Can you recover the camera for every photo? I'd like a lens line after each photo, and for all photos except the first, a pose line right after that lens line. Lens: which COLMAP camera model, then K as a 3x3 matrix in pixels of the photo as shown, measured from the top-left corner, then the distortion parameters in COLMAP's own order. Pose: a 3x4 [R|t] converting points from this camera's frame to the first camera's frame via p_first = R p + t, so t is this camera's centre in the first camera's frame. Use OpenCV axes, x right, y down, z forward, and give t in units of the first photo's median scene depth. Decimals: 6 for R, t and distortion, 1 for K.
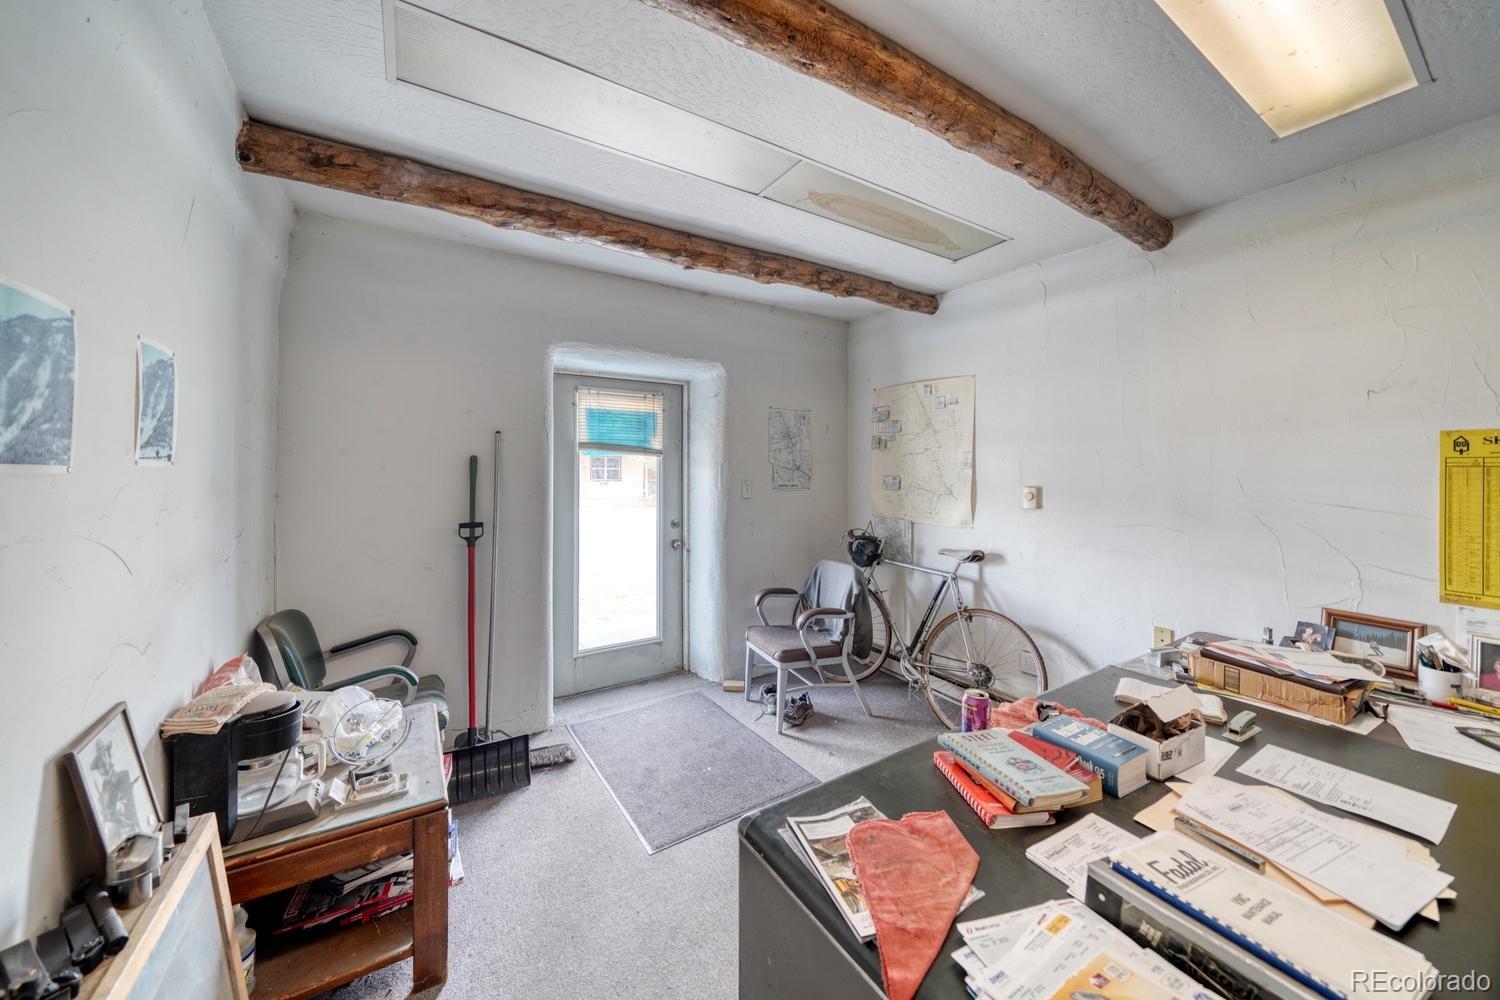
lens RADIAL K [[540.1, 0, 750.4], [0, 540.1, 492.1], [0, 0, 1]] dist [-0.007926, -0.000083]
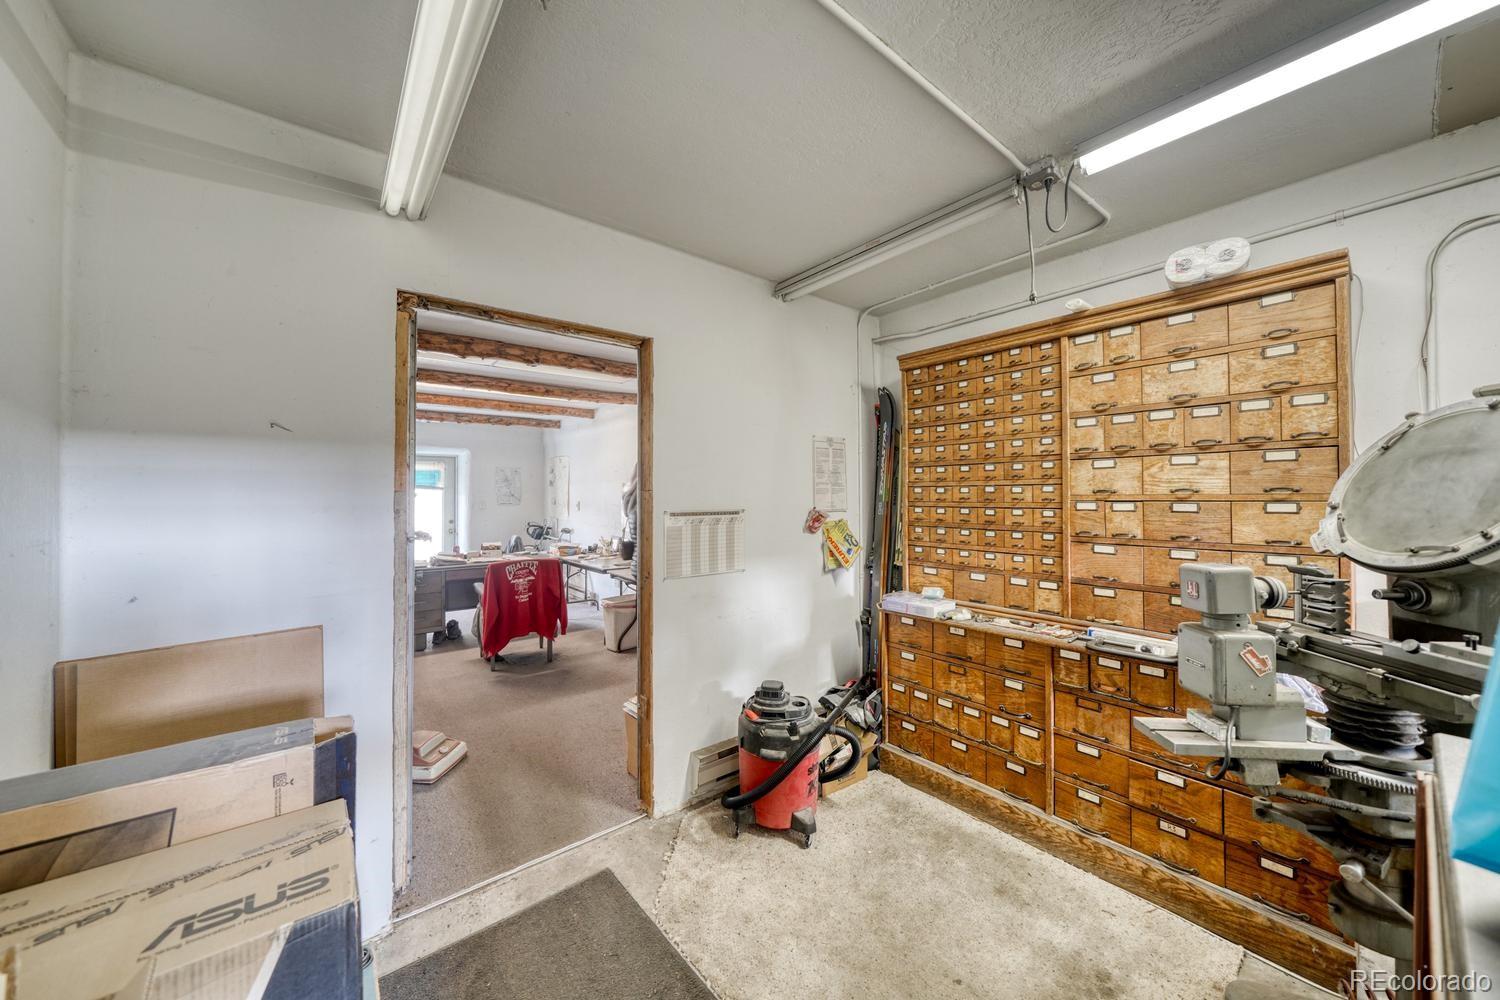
lens RADIAL K [[540.1, 0, 750.3], [0, 540.1, 497.4], [0, 0, 1]] dist [-0.007926, -0.000083]
pose [[0.994778, -0.005018, 0.101935, 0.825046], [0.005609, 0.999969, -0.005508, -0.019099], [-0.101904, 0.006051, 0.994776, -1.250545]]
